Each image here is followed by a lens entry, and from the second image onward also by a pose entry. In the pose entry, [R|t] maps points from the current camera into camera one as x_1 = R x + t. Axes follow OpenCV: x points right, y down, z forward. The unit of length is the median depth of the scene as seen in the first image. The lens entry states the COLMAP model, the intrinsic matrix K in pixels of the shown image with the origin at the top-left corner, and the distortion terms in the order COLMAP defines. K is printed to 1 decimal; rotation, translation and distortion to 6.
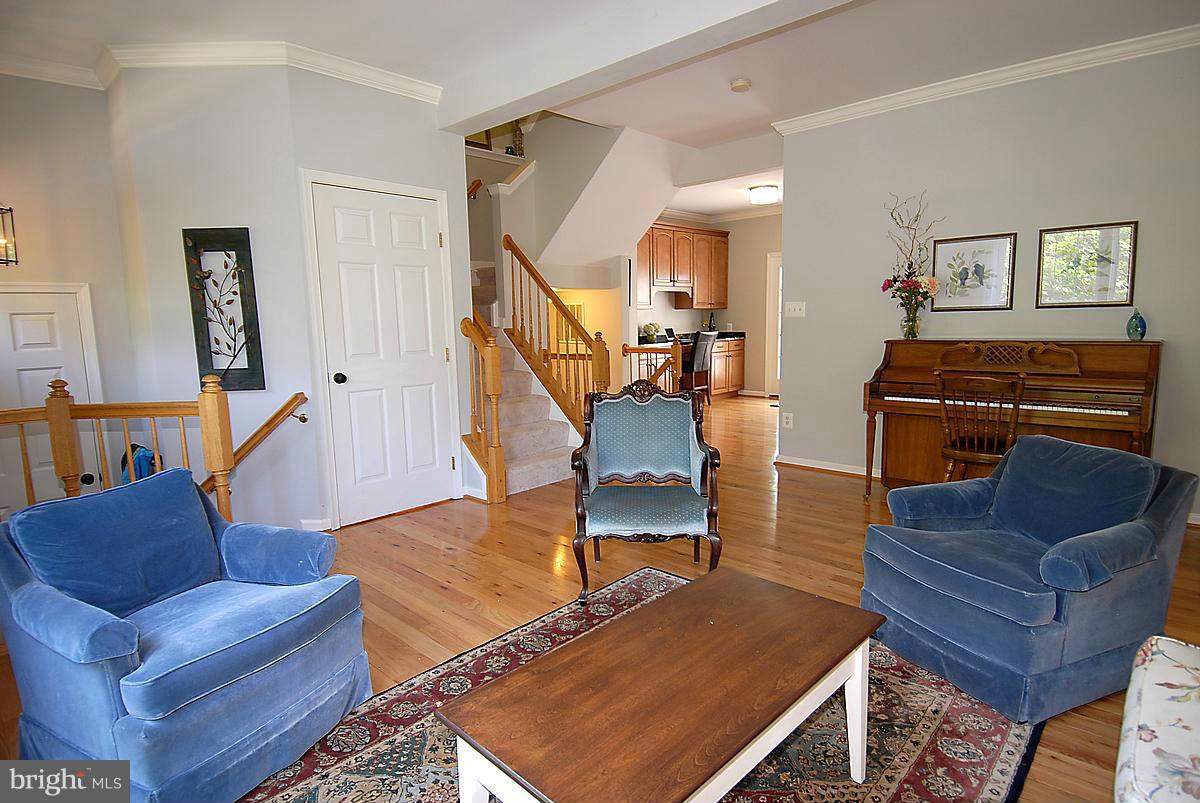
lens RADIAL K [[656.3, 0, 599.9], [0, 656.3, 406.1], [0, 0, 1]] dist [0.064460, -0.065324]
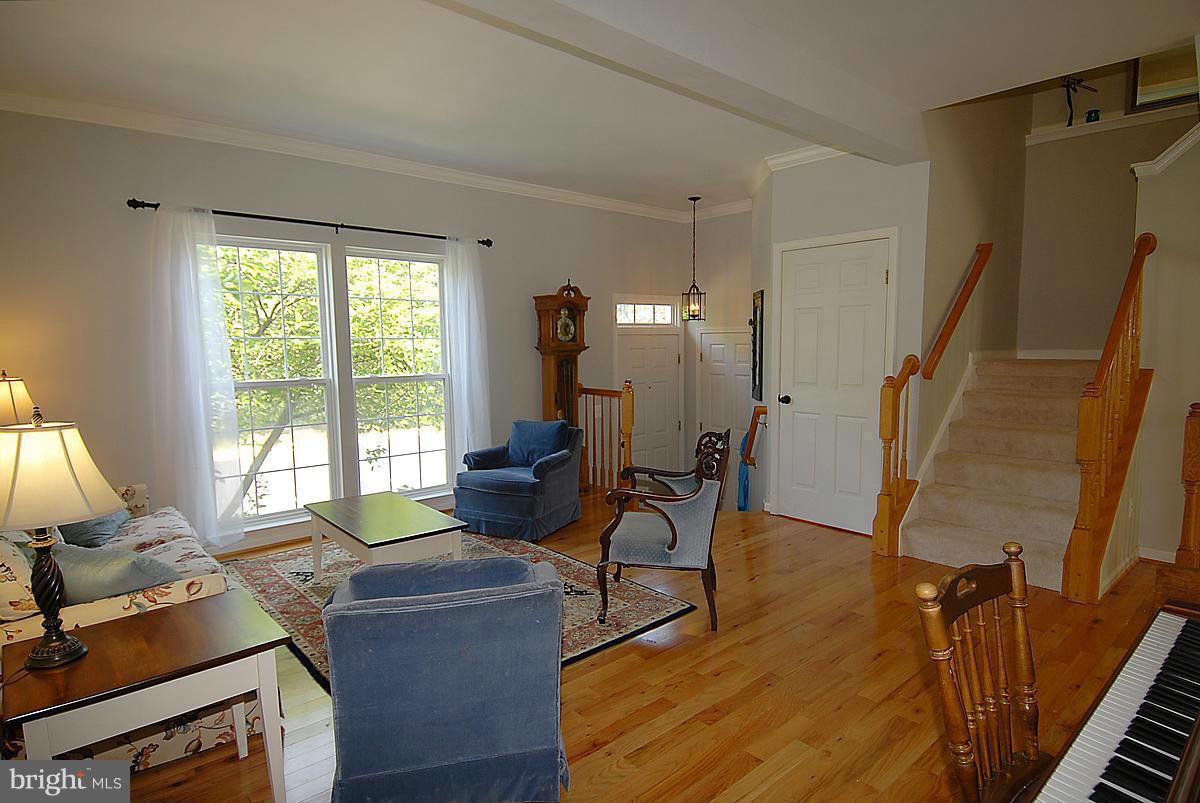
lens RADIAL K [[656.3, 0, 599.9], [0, 656.3, 406.1], [0, 0, 1]] dist [0.064460, -0.065324]
pose [[-0.101267, 0.123969, -0.987105, 0.888659], [-0.131466, 0.981837, 0.136794, -0.154340], [0.986135, 0.143623, -0.083130, 0.743879]]
